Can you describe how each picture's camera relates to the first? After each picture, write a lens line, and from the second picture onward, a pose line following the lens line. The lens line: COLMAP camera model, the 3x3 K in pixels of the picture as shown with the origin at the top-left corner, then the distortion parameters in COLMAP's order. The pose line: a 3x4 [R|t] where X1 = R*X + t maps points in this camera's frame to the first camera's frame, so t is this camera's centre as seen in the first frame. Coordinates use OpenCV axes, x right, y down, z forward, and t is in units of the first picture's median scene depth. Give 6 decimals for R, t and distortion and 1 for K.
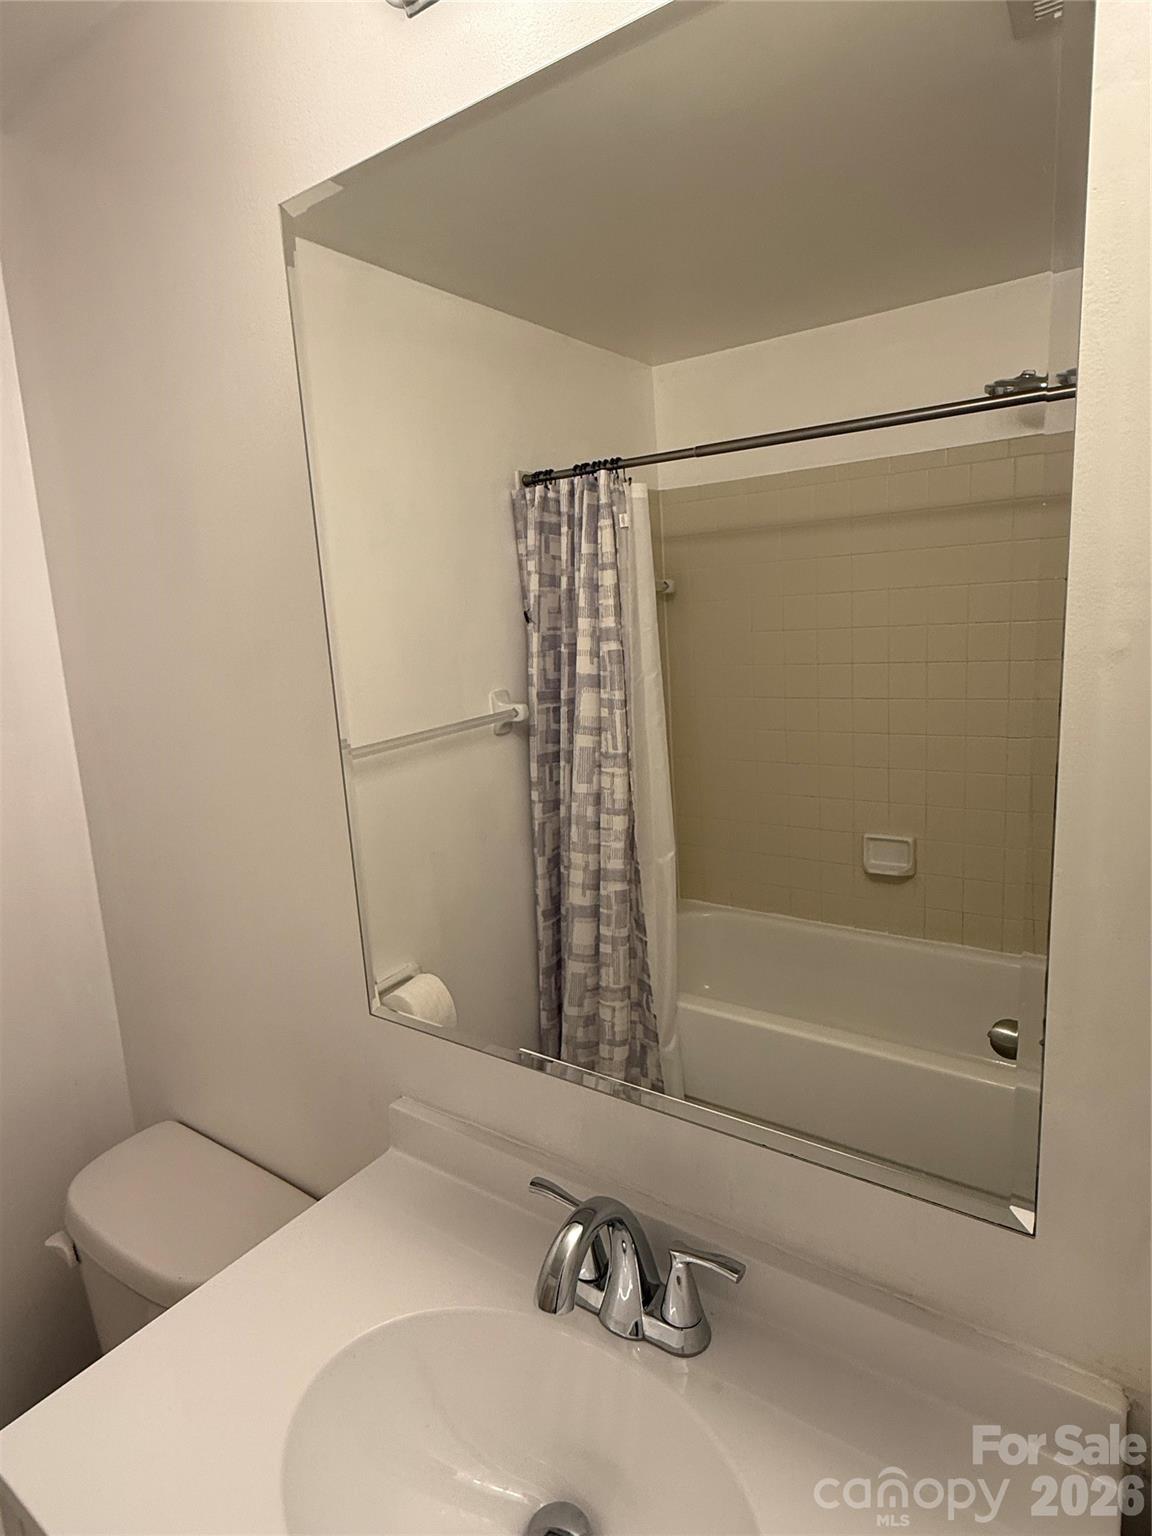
lens RADIAL K [[847.1, 0, 543.0], [0, 847.1, 769.5], [0, 0, 1]] dist [-0.001671, 0.000052]
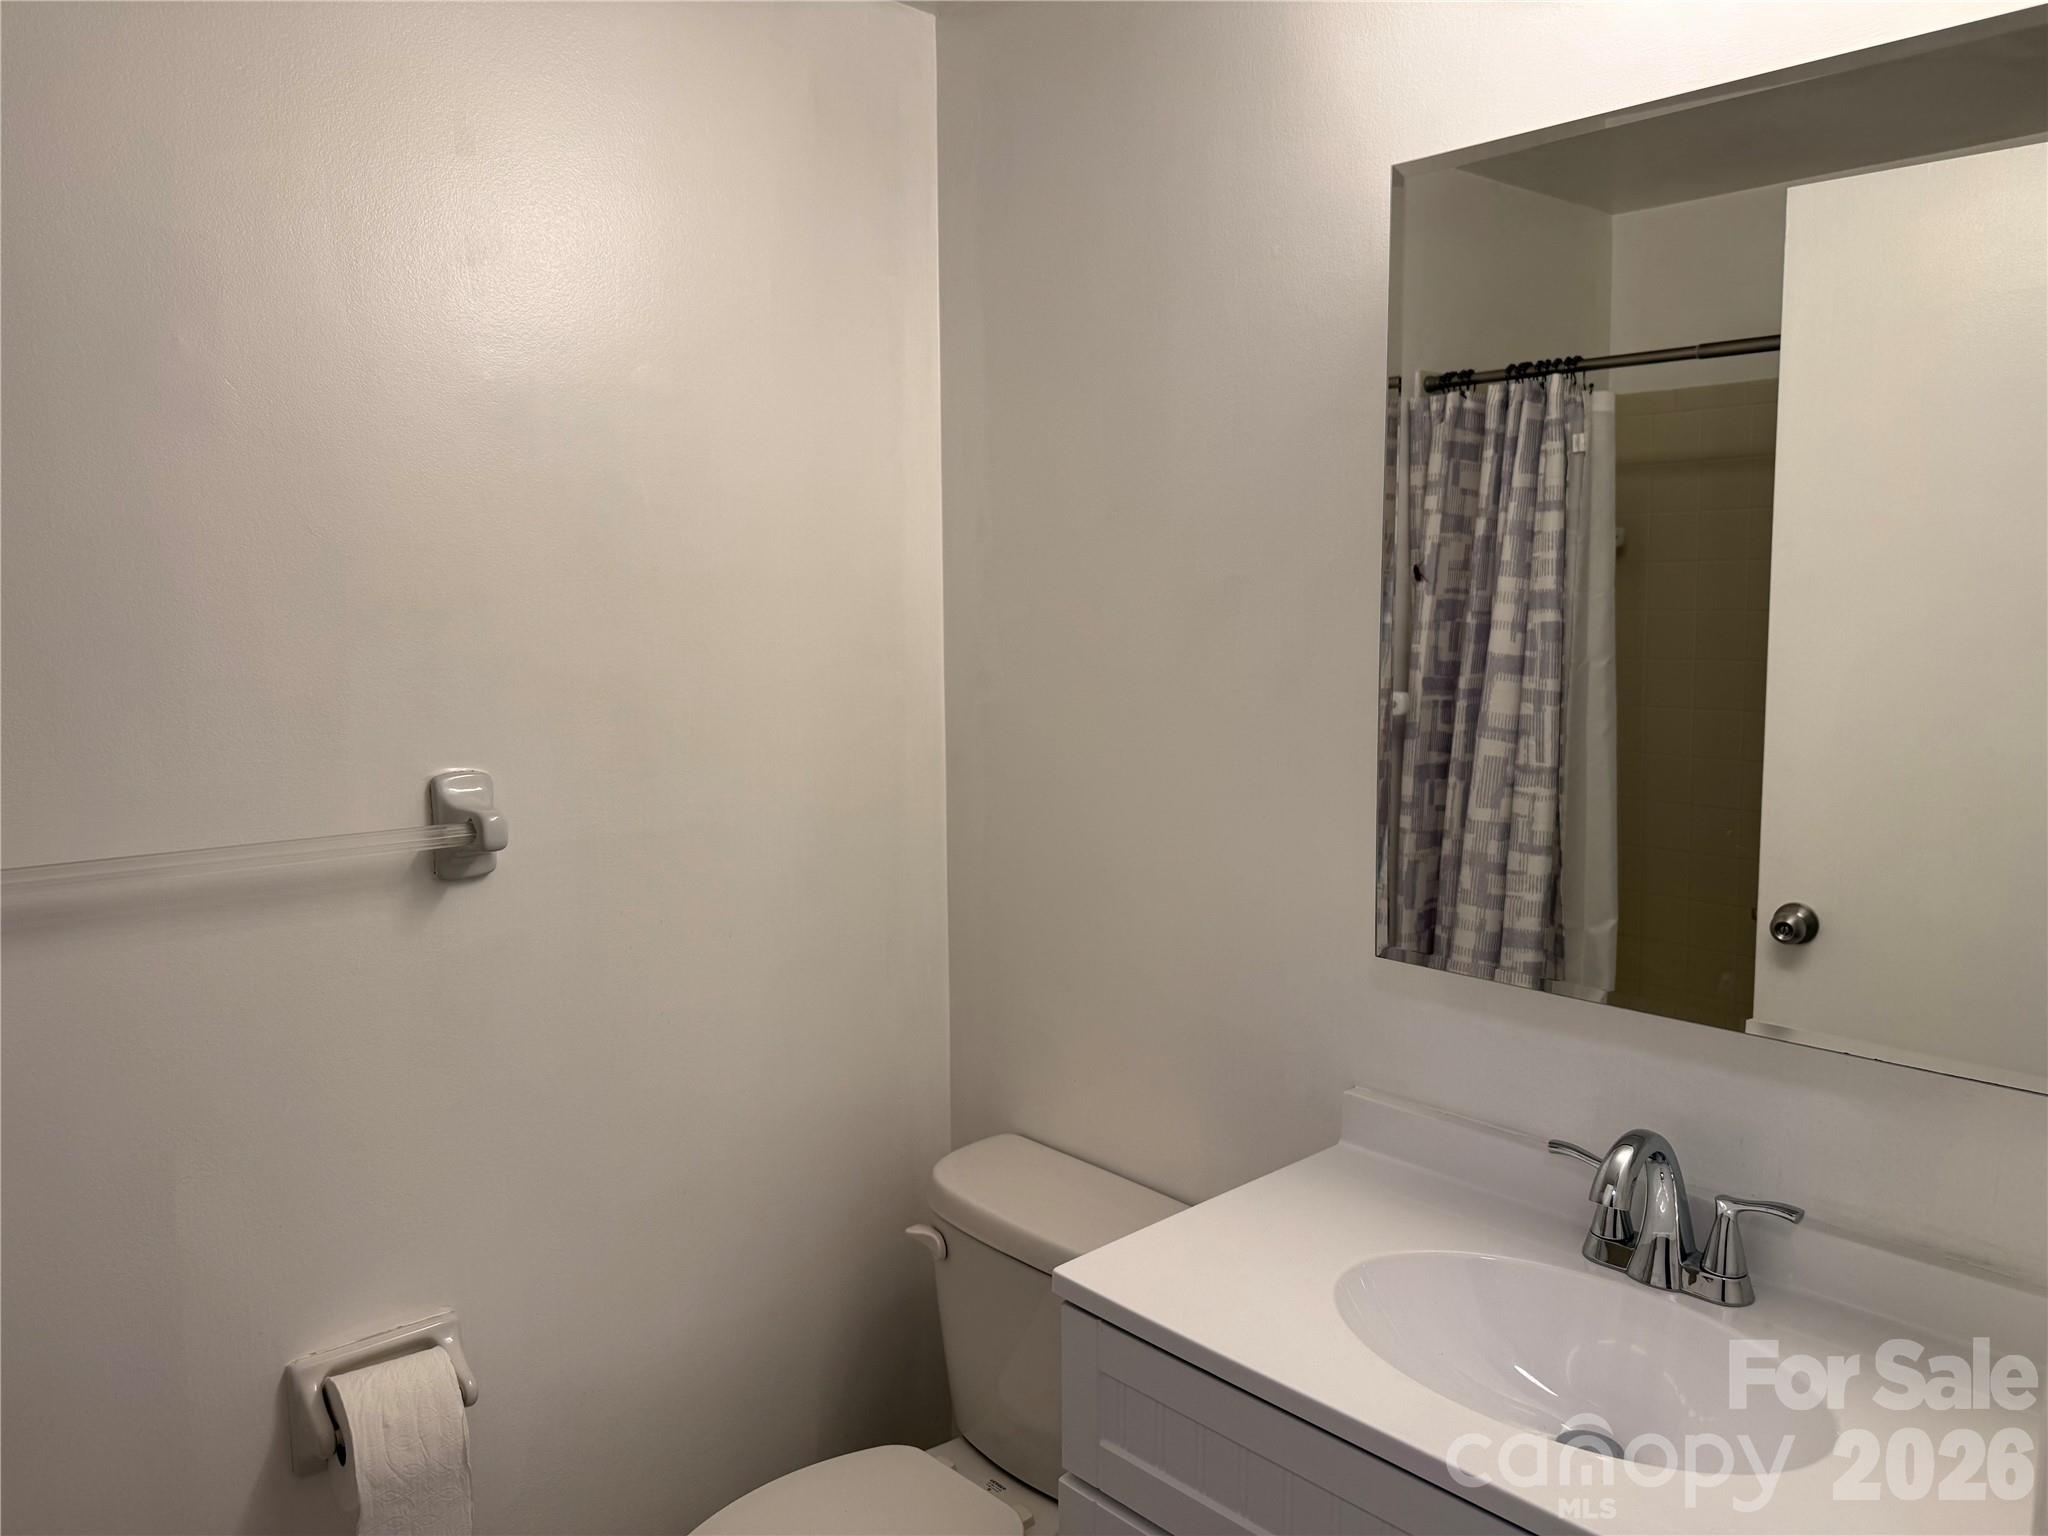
lens RADIAL K [[1457.9, 0, 971.2], [0, 1457.9, 797.2], [0, 0, 1]] dist [0.069329, -0.095559]
pose [[0.978100, 0.071230, -0.195565, -0.136343], [-0.077867, 0.996613, -0.026448, 0.074870], [0.193019, 0.041097, 0.980334, -0.297621]]
